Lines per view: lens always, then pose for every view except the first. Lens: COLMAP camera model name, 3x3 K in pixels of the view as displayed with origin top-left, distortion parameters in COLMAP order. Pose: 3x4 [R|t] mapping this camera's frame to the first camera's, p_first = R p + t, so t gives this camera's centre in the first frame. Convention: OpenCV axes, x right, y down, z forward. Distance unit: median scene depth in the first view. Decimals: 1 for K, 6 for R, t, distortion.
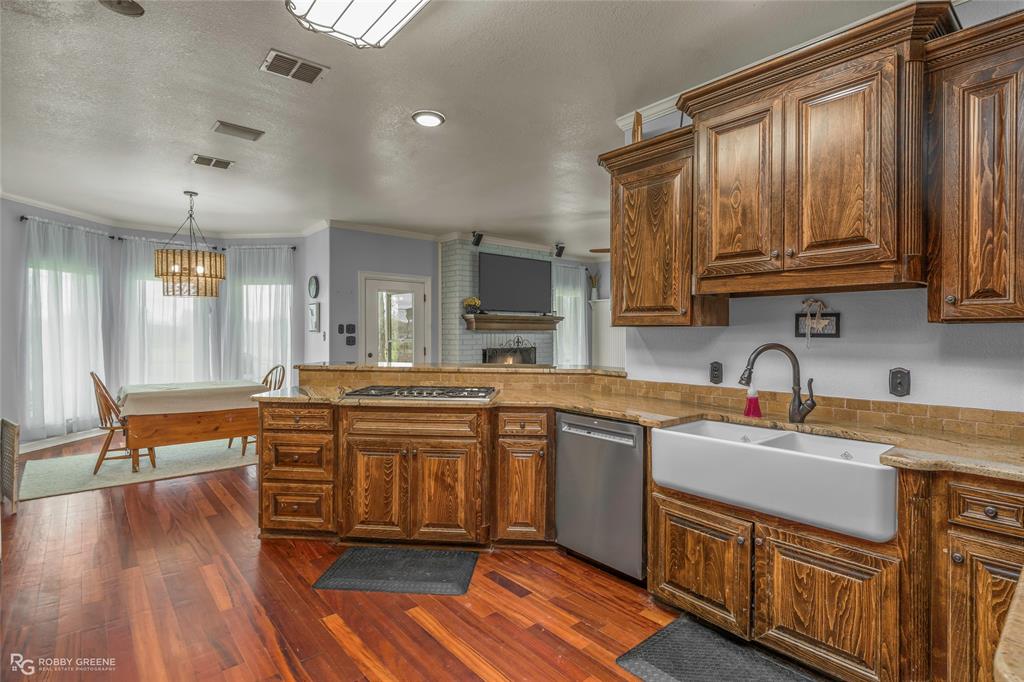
lens RADIAL K [[502.8, 0, 510.7], [0, 502.8, 334.6], [0, 0, 1]] dist [-0.001751, -0.000332]
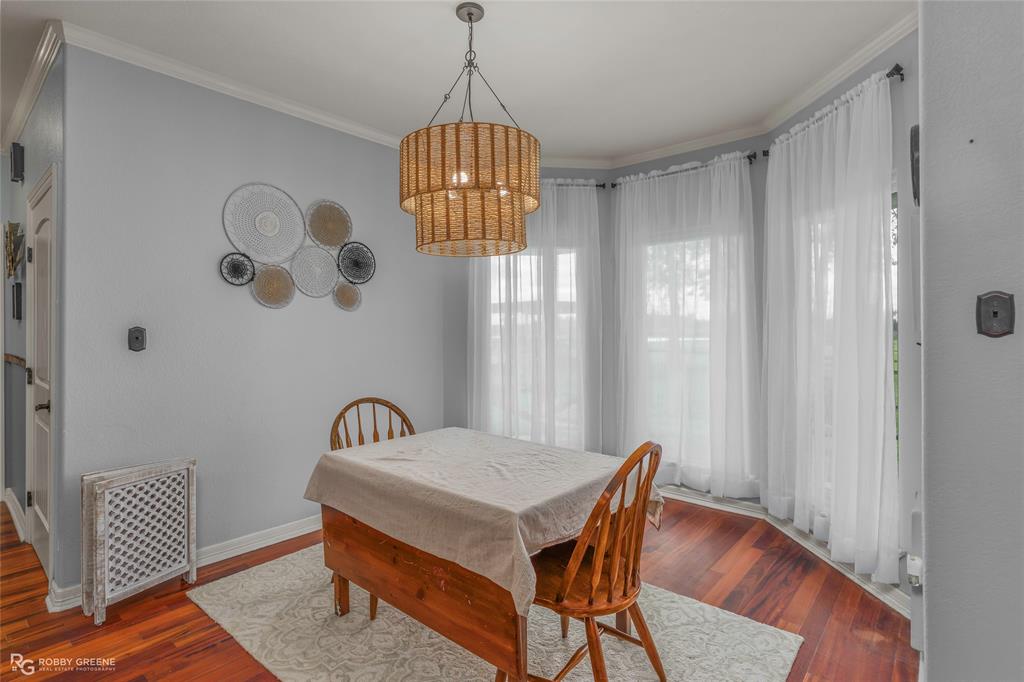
lens RADIAL K [[513.6, 0, 510.8], [0, 513.6, 329.3], [0, 0, 1]] dist [-0.001932, -0.000284]
pose [[0.155741, -0.006606, -0.987776, -0.327749], [-0.001410, 0.999975, -0.006910, -0.006741], [0.987797, 0.002469, 0.155728, 1.624543]]
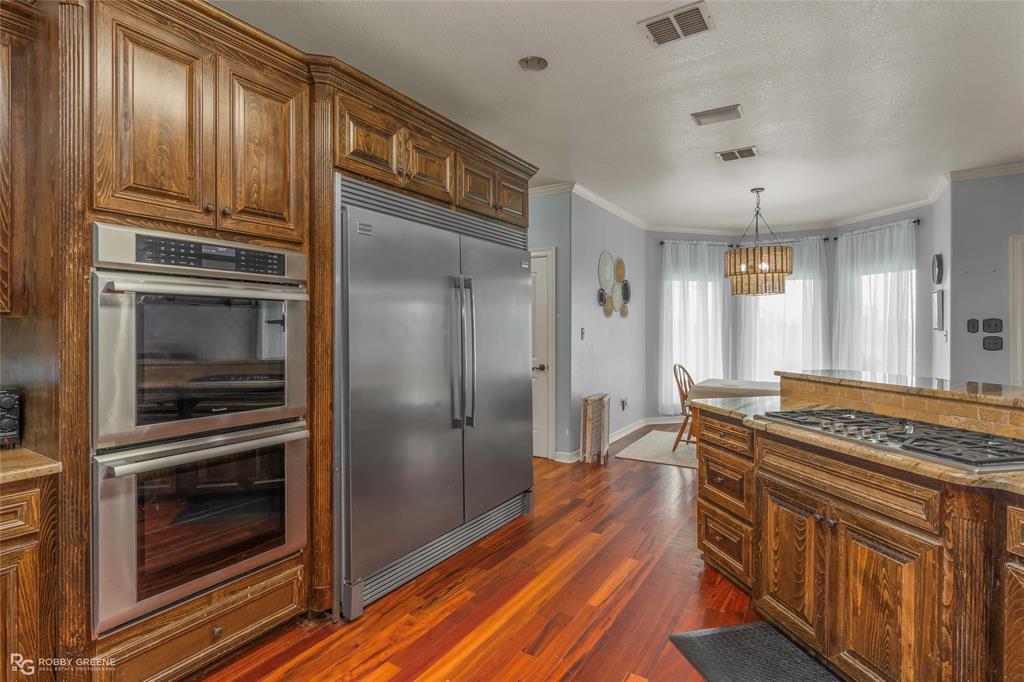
lens RADIAL K [[504.8, 0, 514.9], [0, 504.8, 329.2], [0, 0, 1]] dist [-0.000274, 0.000766]
pose [[0.303680, -0.003430, -0.952768, 0.273739], [-0.004311, 0.999978, -0.004974, -0.001385], [0.952764, 0.005618, 0.303659, 0.414402]]
